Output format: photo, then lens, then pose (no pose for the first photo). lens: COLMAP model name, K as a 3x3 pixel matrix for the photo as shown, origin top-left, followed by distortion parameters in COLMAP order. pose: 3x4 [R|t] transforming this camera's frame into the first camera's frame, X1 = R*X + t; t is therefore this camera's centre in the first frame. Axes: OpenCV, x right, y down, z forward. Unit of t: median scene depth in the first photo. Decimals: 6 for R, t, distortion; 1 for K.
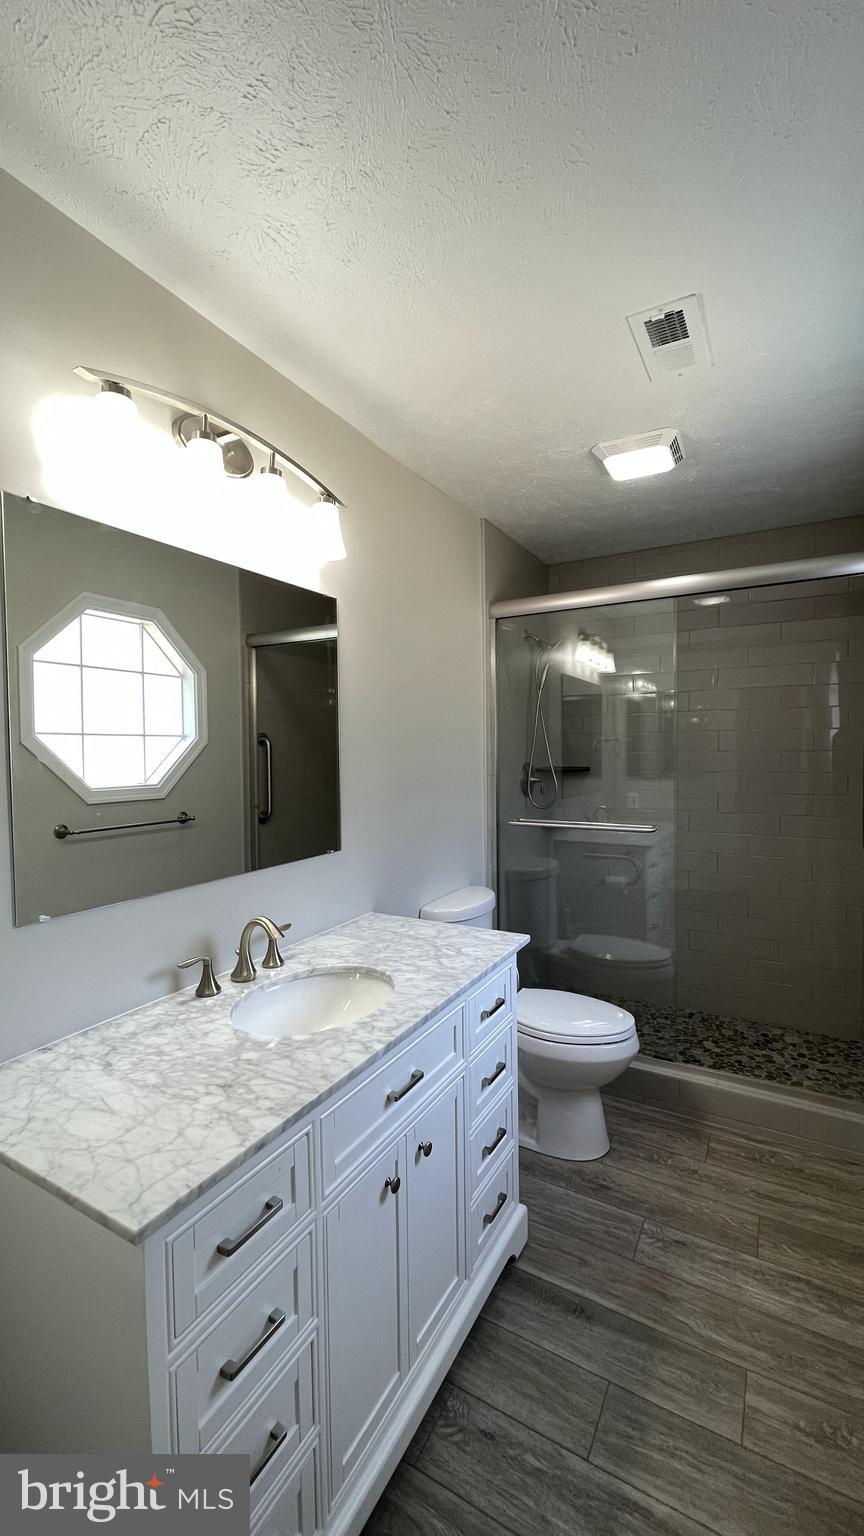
lens RADIAL K [[621.2, 0, 431.9], [0, 621.2, 772.1], [0, 0, 1]] dist [-0.009023, 0.002141]
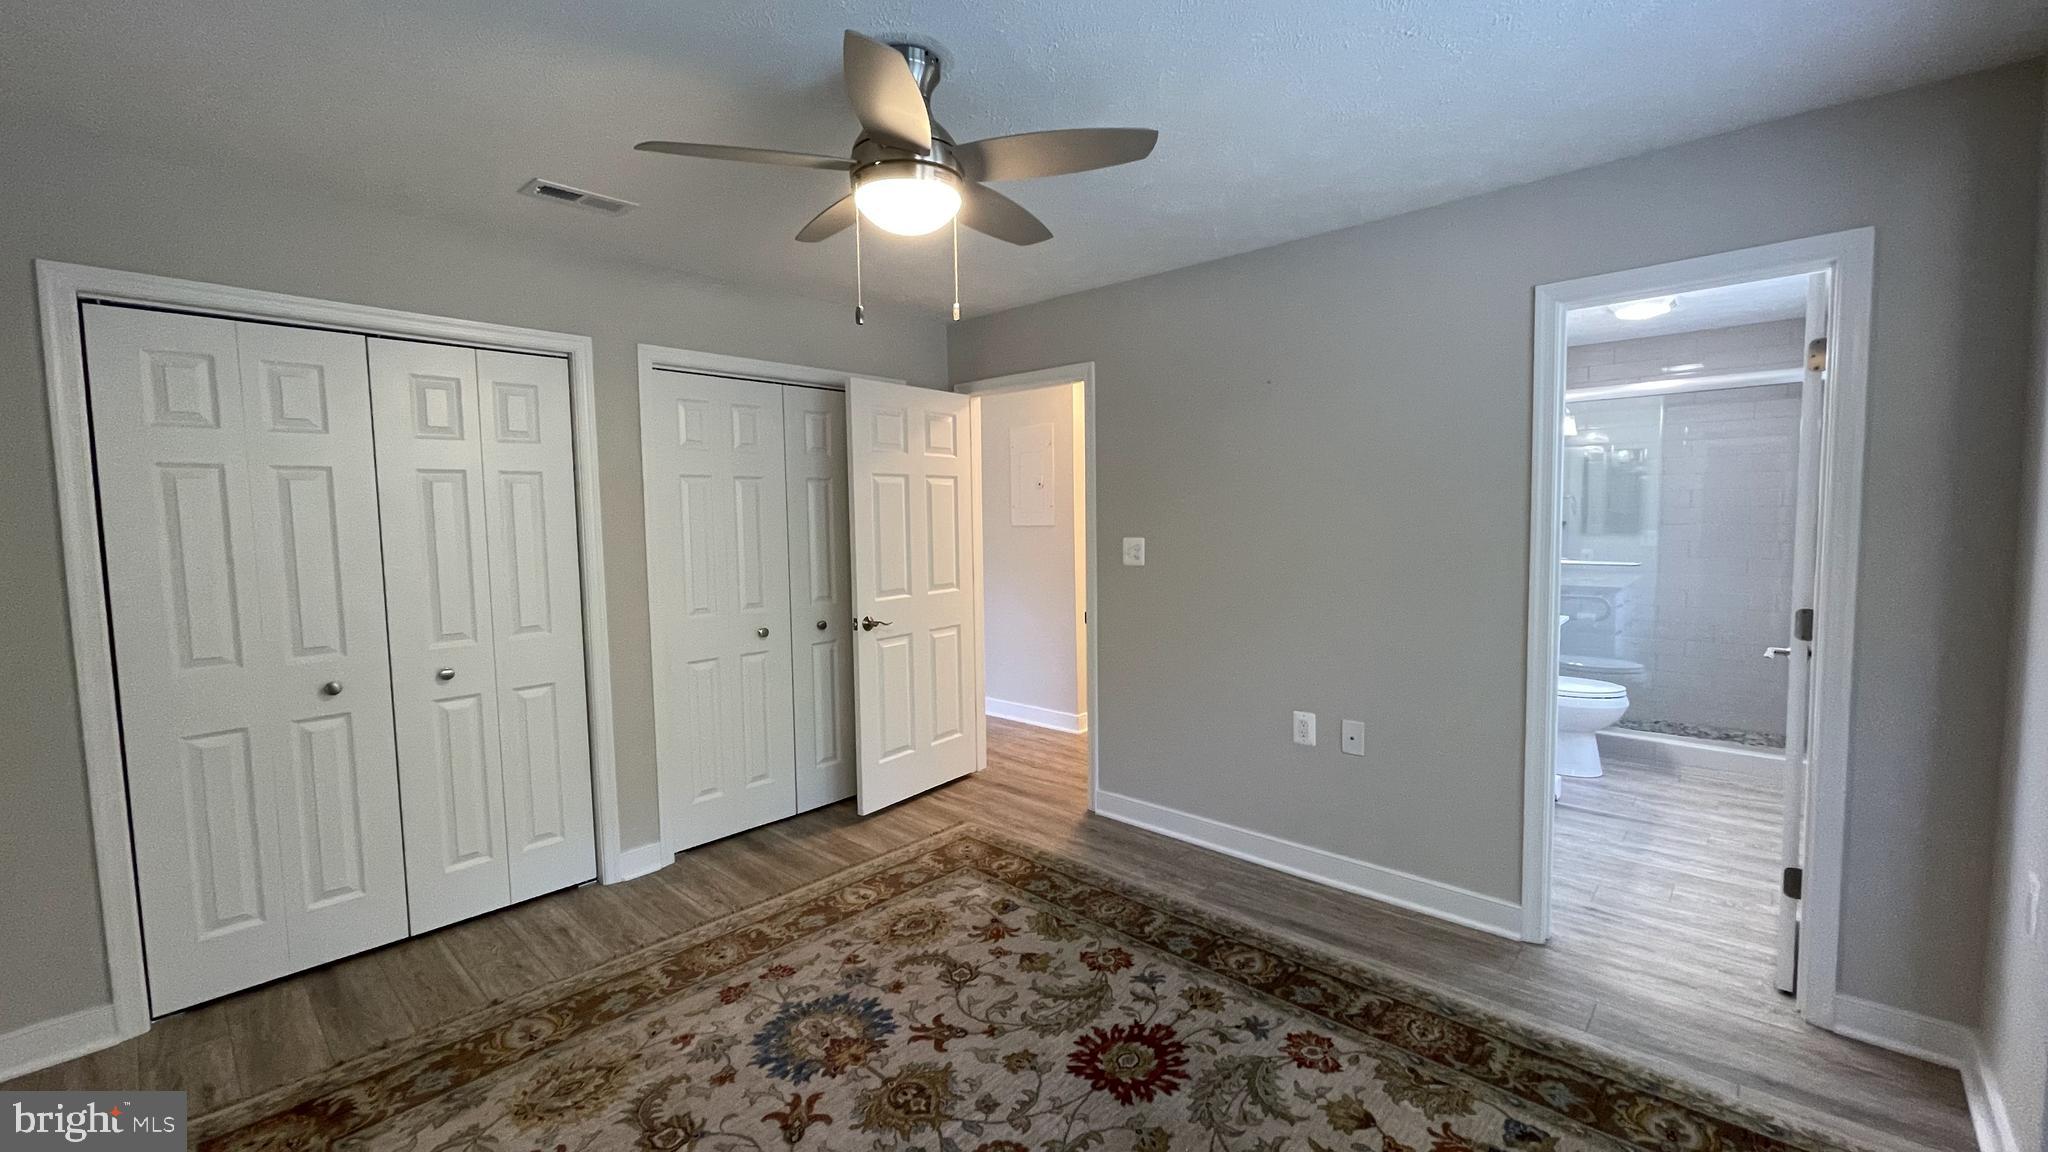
lens RADIAL K [[828.3, 0, 1031.7], [0, 828.3, 586.1], [0, 0, 1]] dist [-0.009023, 0.002141]
pose [[0.976700, 0.009425, -0.214404, -0.652587], [0.000040, 0.999027, 0.044100, 0.076842], [0.214611, -0.043081, 0.975749, -1.241839]]
